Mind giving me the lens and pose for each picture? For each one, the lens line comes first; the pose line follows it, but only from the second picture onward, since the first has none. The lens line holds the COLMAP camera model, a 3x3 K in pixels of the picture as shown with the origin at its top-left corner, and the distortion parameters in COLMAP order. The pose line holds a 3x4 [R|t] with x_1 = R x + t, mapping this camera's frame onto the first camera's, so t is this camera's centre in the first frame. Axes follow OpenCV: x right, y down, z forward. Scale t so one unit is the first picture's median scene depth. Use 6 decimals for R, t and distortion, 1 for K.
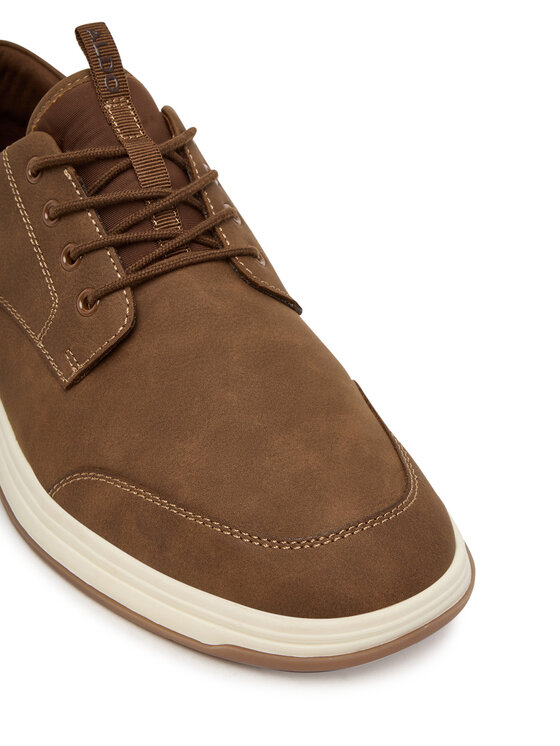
lens RADIAL K [[1389.6, 0, 280.0], [0, 1389.6, 373.0], [0, 0, 1]] dist [-0.239834, -0.005184]
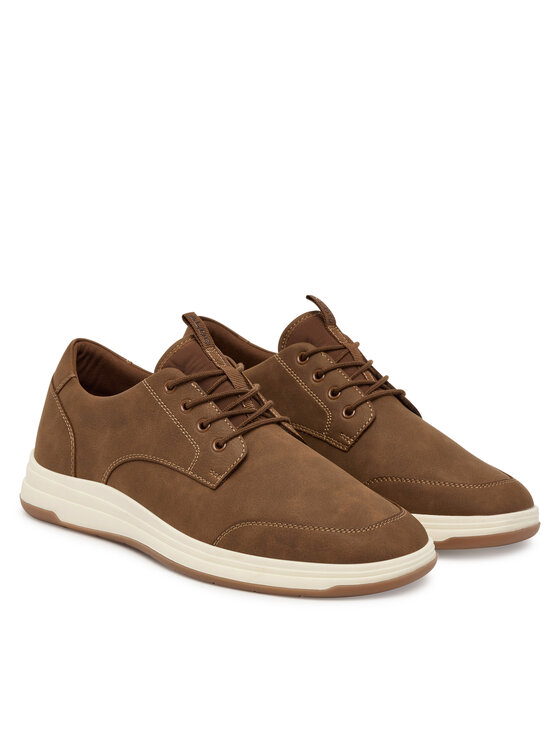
lens RADIAL K [[2196.0, 0, 280.0], [0, 2196.0, 373.0], [0, 0, 1]] dist [-0.620510, -0.148971]
pose [[0.921136, -0.035026, 0.387661, -1.245809], [0.165185, 0.936988, -0.307843, 0.812514], [-0.352451, 0.347601, 0.868879, -1.732061]]
